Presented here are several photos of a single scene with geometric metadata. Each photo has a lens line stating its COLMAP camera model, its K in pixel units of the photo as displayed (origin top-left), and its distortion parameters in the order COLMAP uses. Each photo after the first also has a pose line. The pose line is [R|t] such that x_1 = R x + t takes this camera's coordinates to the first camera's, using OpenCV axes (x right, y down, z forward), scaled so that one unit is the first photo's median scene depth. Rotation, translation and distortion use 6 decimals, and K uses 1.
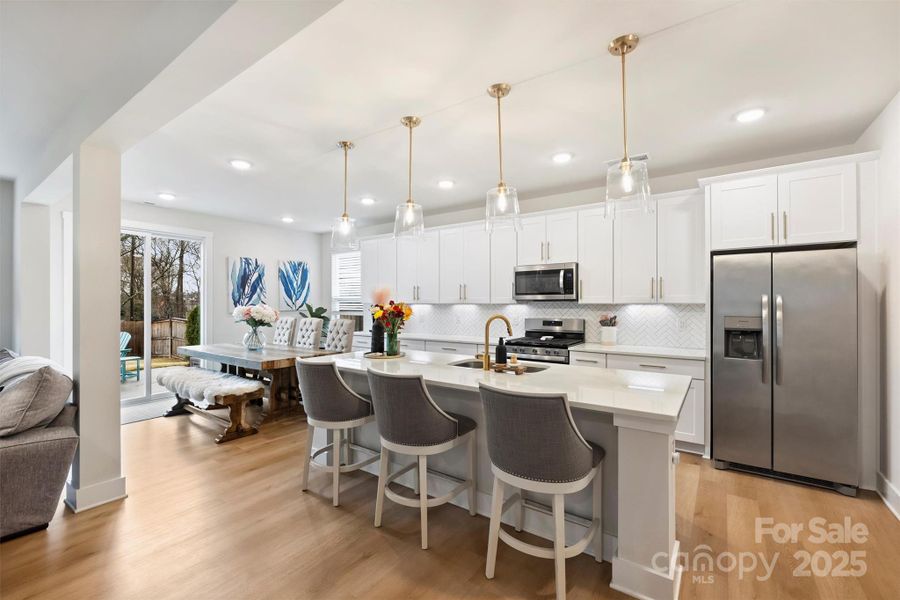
lens RADIAL K [[377.4, 0, 447.3], [0, 377.4, 301.1], [0, 0, 1]] dist [0.000272, 0.000016]
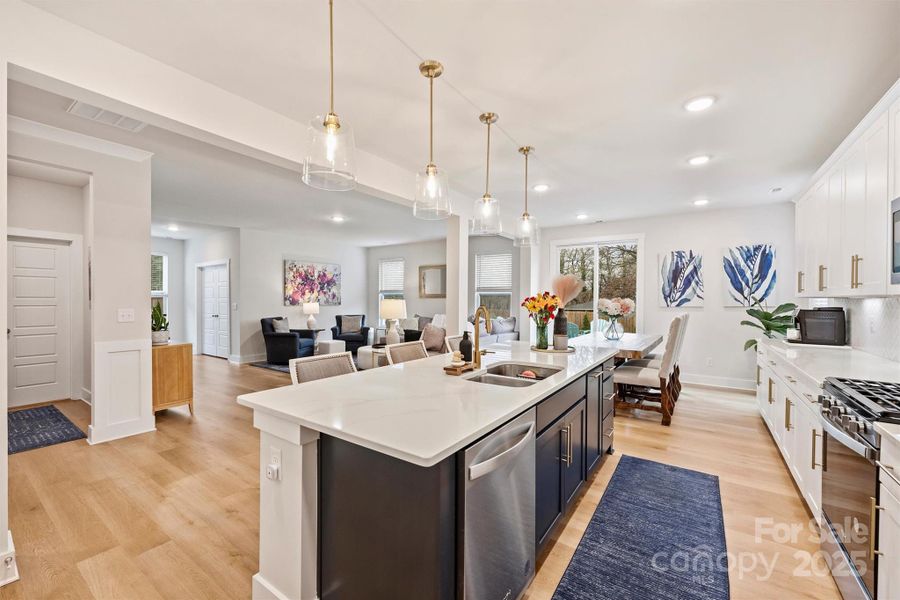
lens RADIAL K [[366.2, 0, 452.9], [0, 366.2, 303.5], [0, 0, 1]] dist [-0.001574, 0.000232]
pose [[0.015570, 0.015199, -0.999763, 0.419195], [-0.000627, 0.999884, 0.015191, 0.007355], [0.999879, 0.000390, 0.015578, 0.403259]]
